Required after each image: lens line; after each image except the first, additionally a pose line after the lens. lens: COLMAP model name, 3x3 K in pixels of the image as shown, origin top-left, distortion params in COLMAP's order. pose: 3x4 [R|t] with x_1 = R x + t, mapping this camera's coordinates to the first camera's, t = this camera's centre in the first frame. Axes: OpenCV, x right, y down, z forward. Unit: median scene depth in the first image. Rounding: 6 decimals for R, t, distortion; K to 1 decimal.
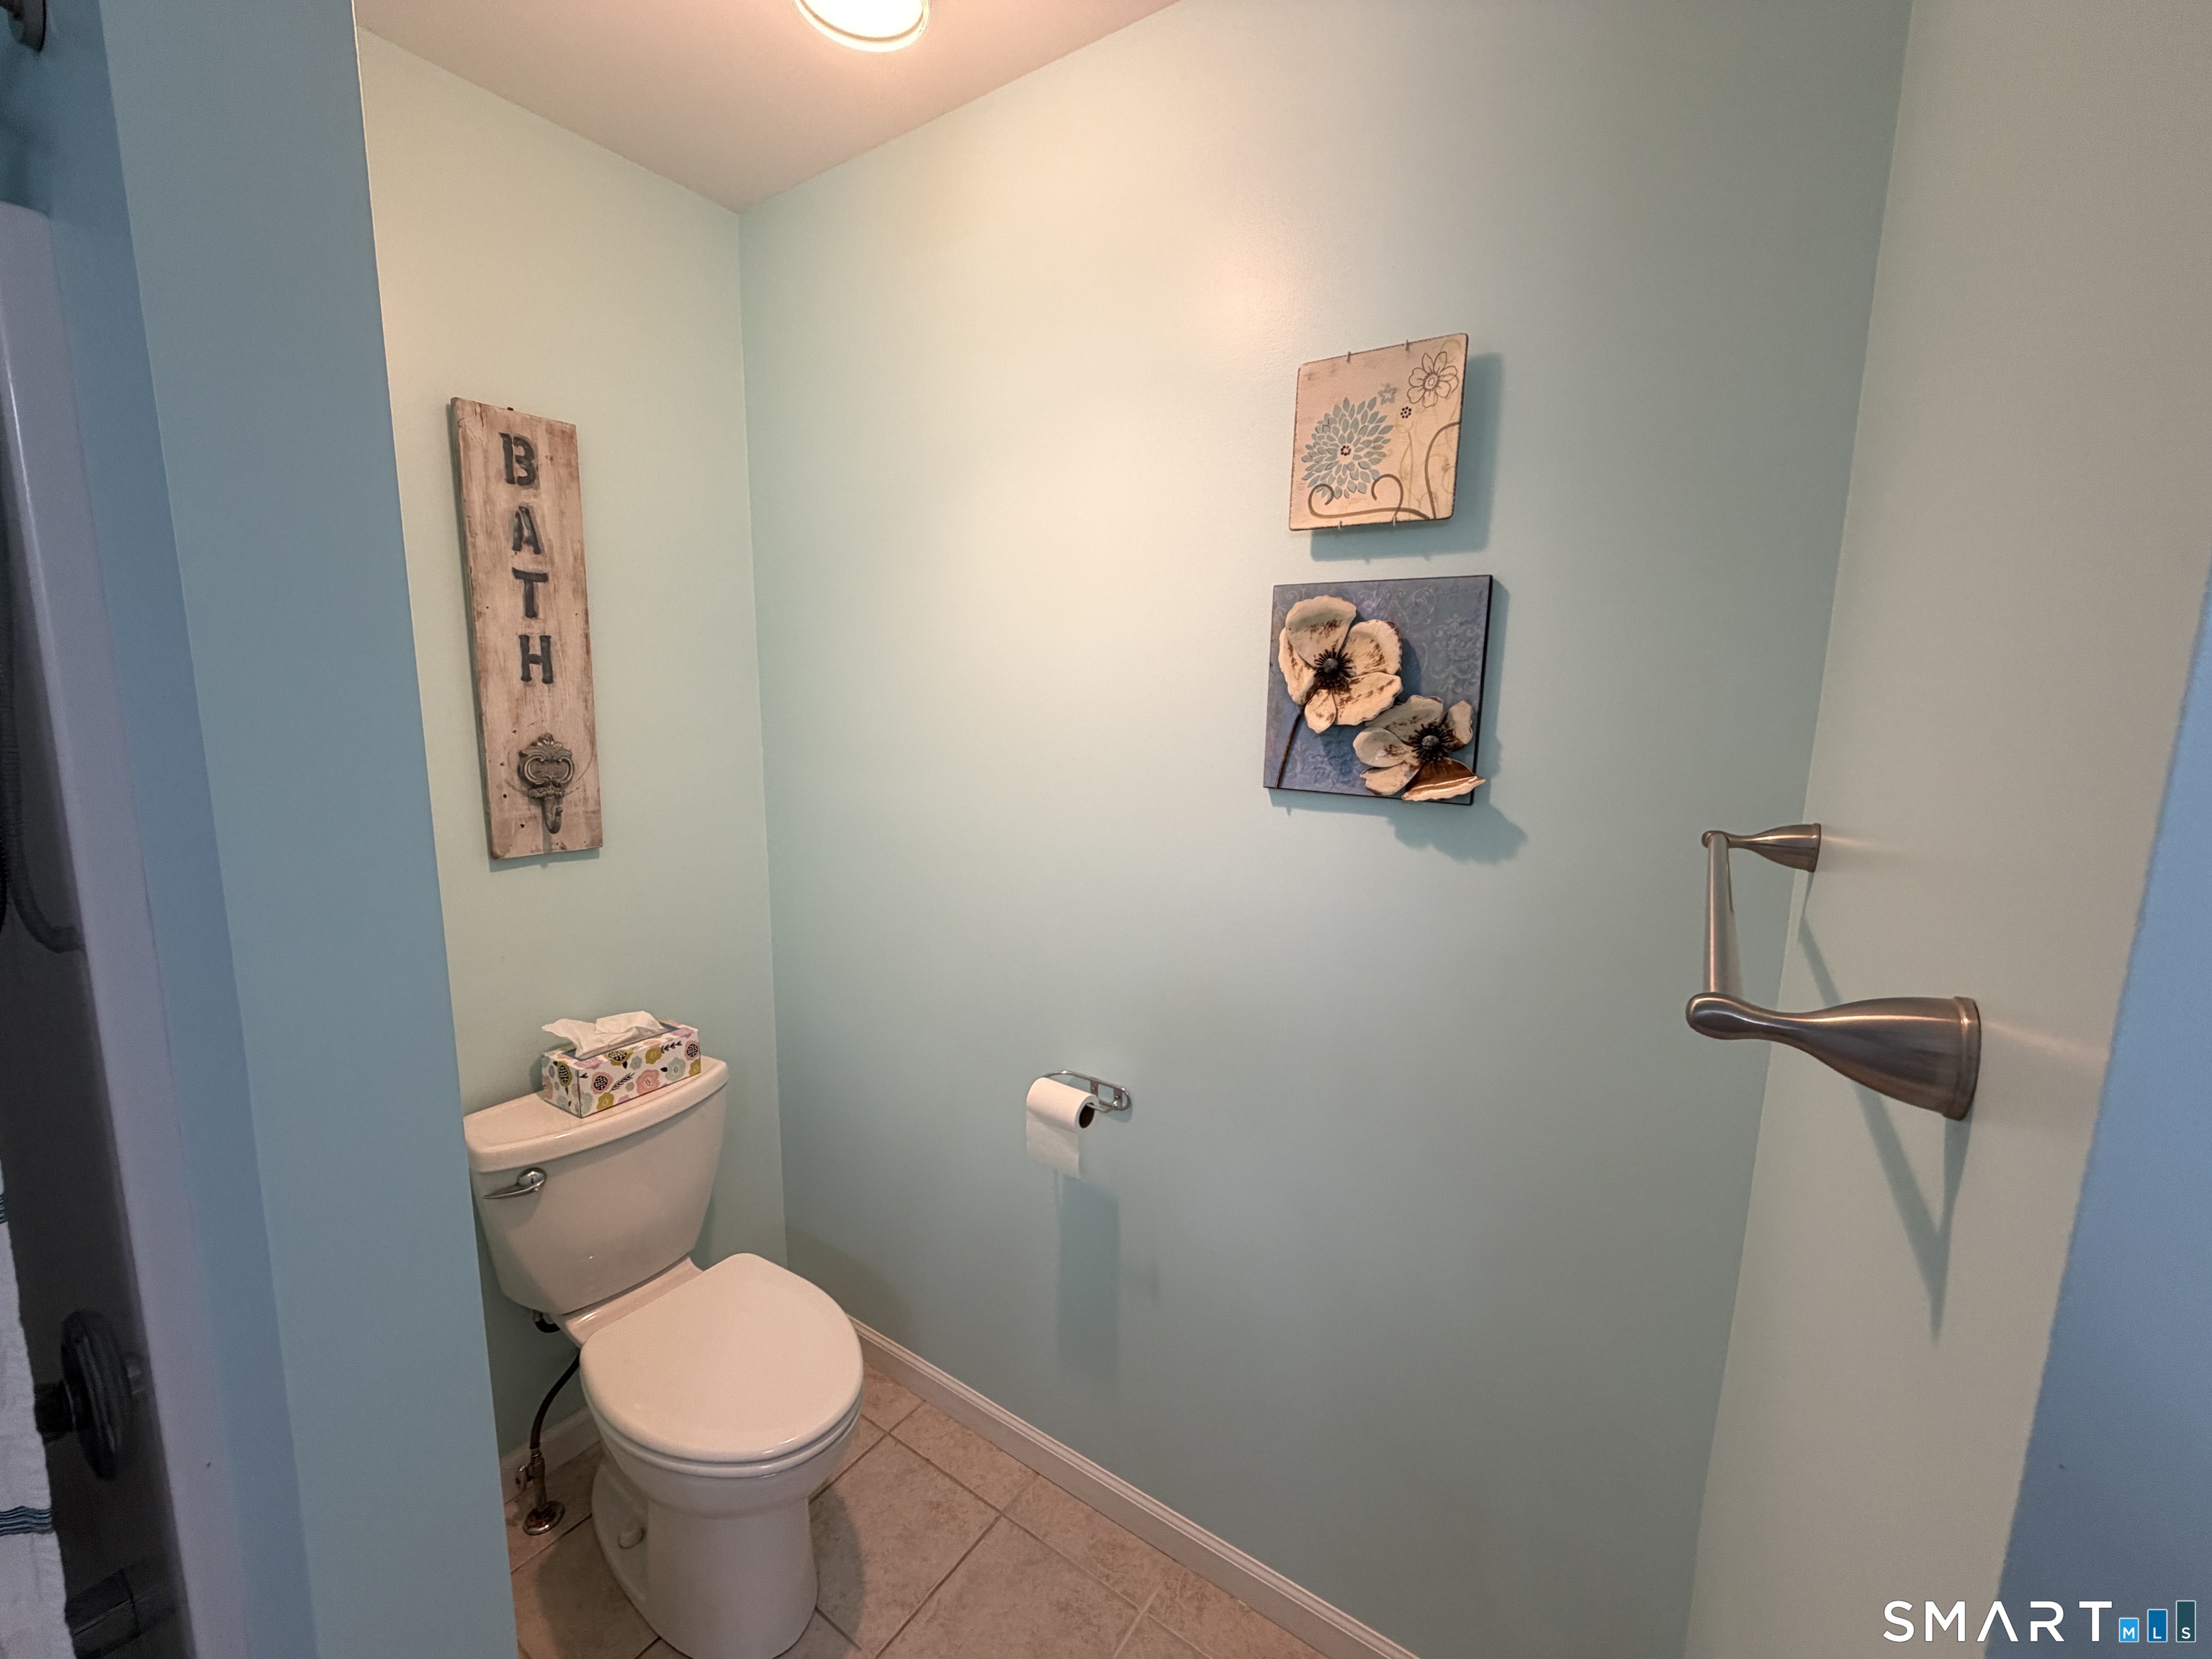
lens RADIAL K [[879.3, 0, 1102.6], [0, 879.3, 826.7], [0, 0, 1]] dist [0.001546, 0.000095]
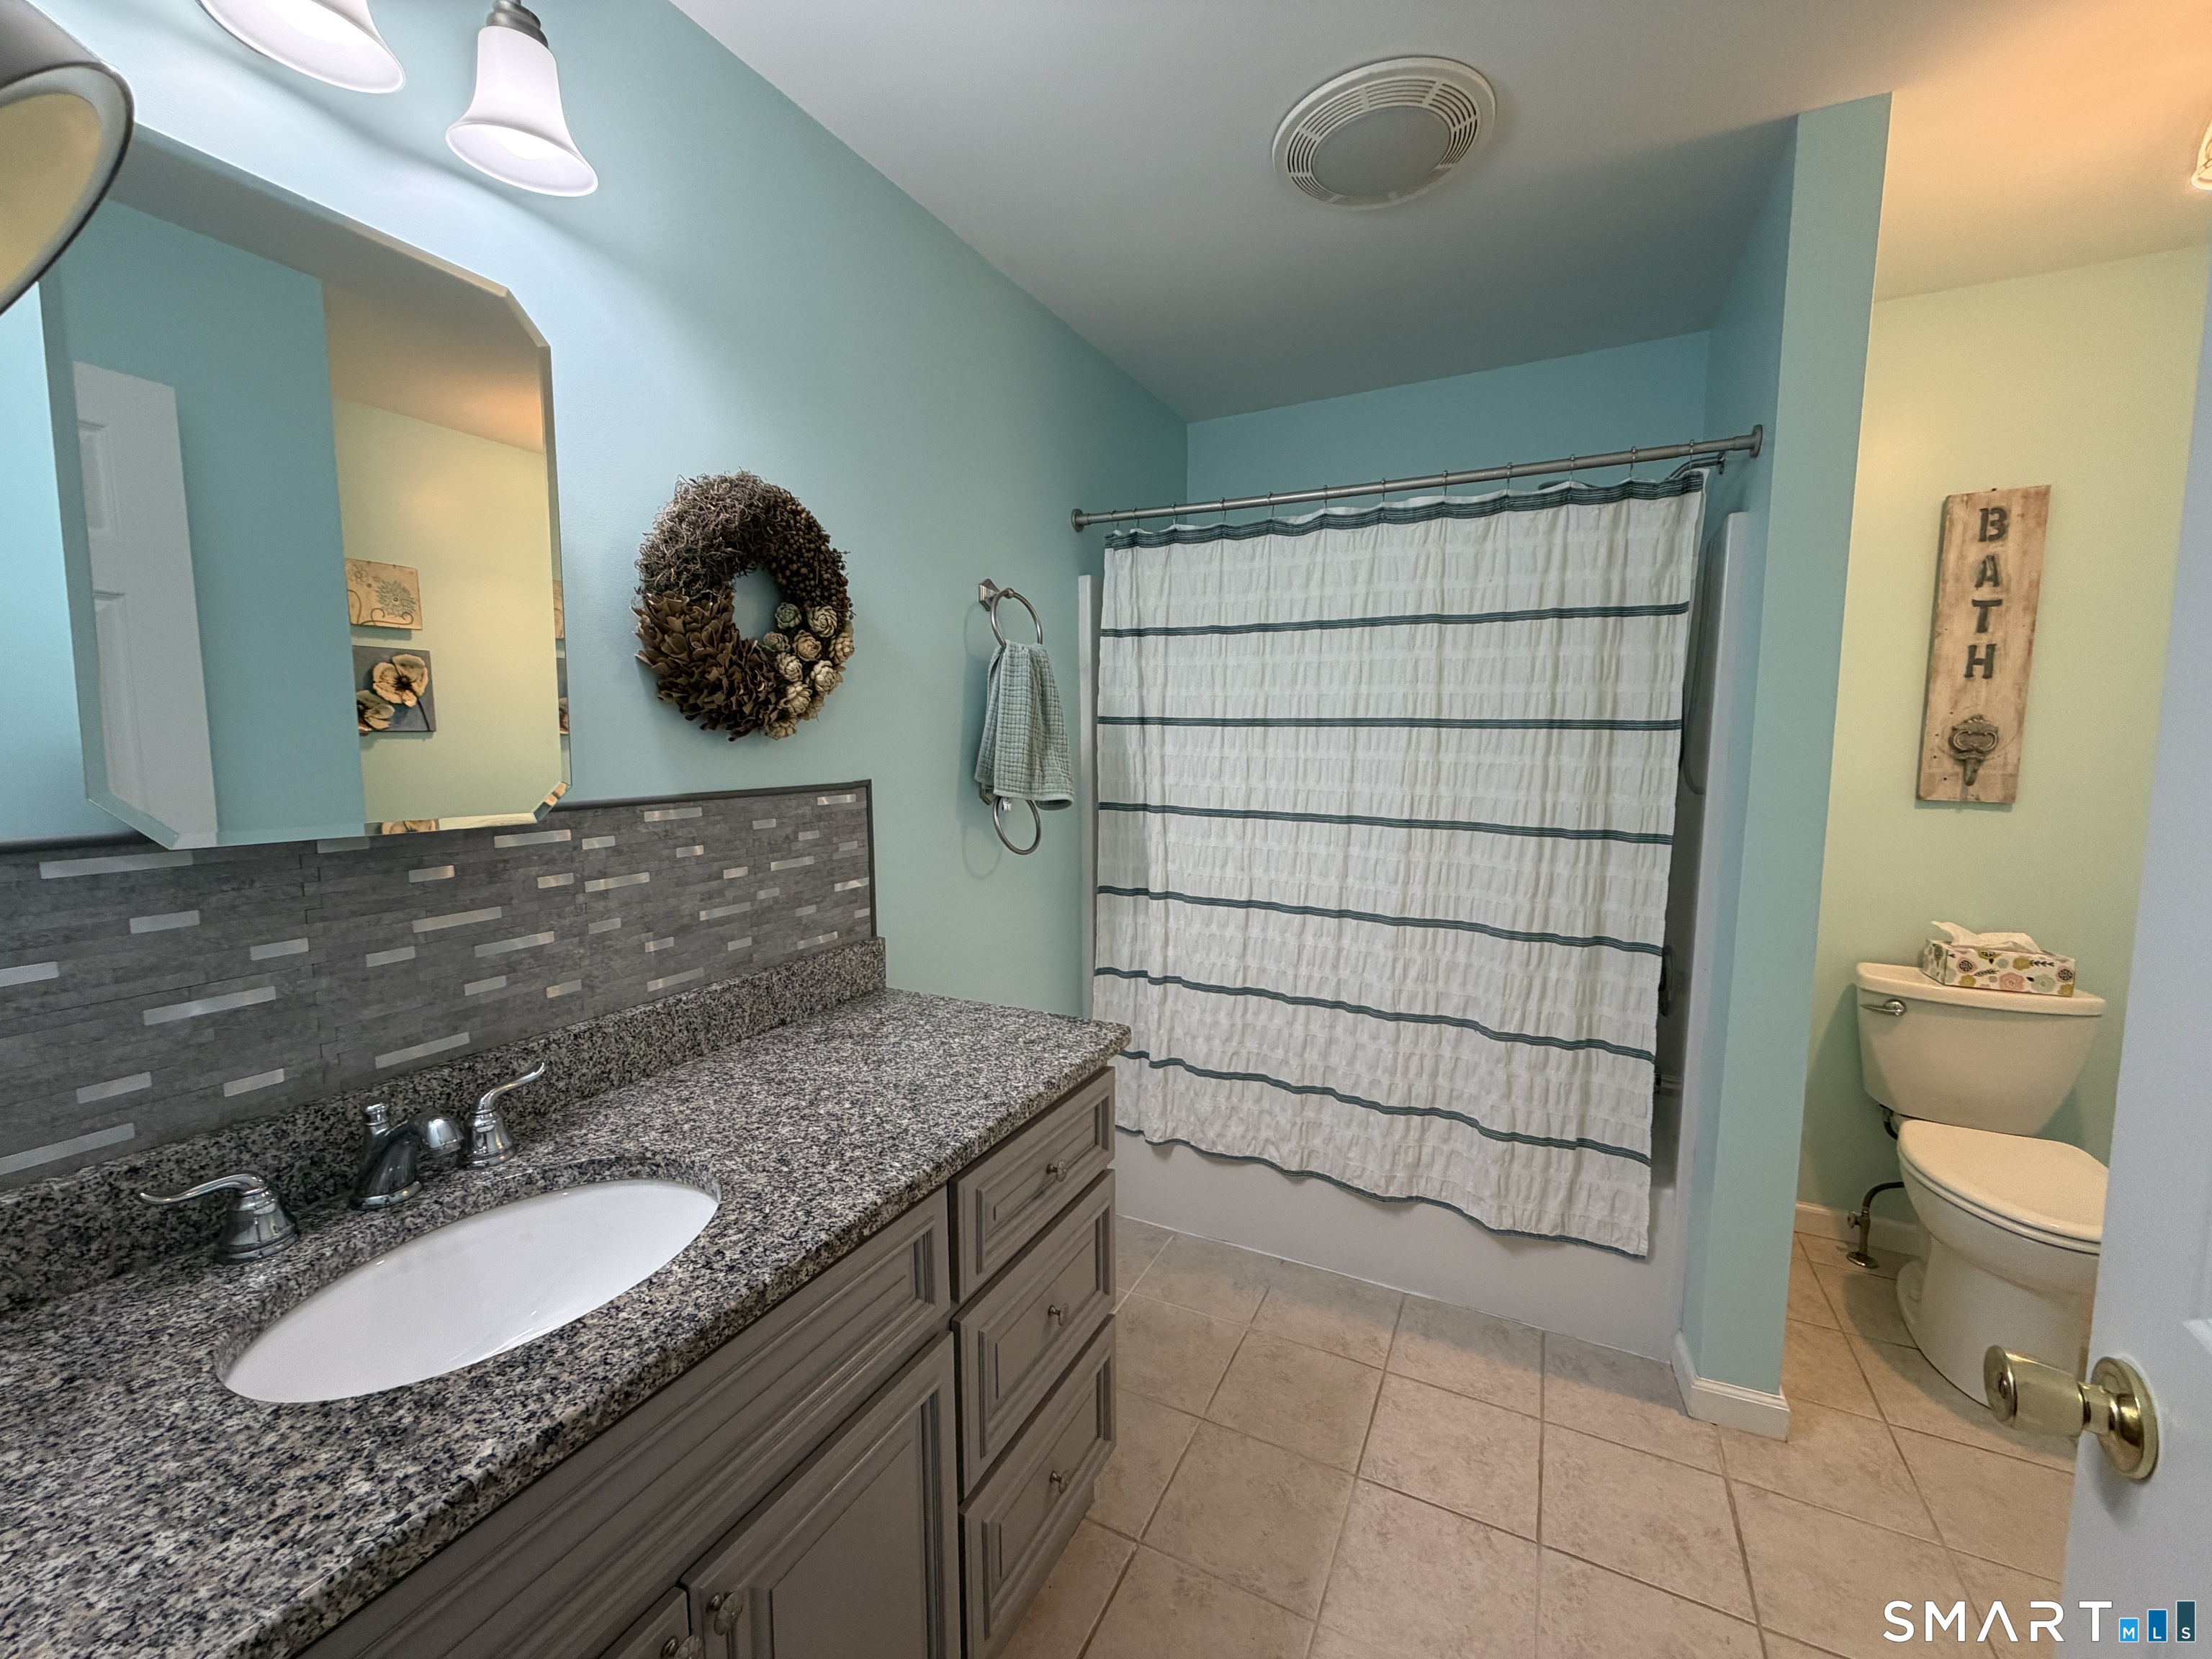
lens RADIAL K [[879.3, 0, 1102.6], [0, 879.3, 826.7], [0, 0, 1]] dist [0.001546, 0.000095]
pose [[0.121820, 0.086924, -0.988739, 0.602760], [-0.146740, 0.986788, 0.068673, 0.179896], [0.981645, 0.136722, 0.132966, -0.531495]]
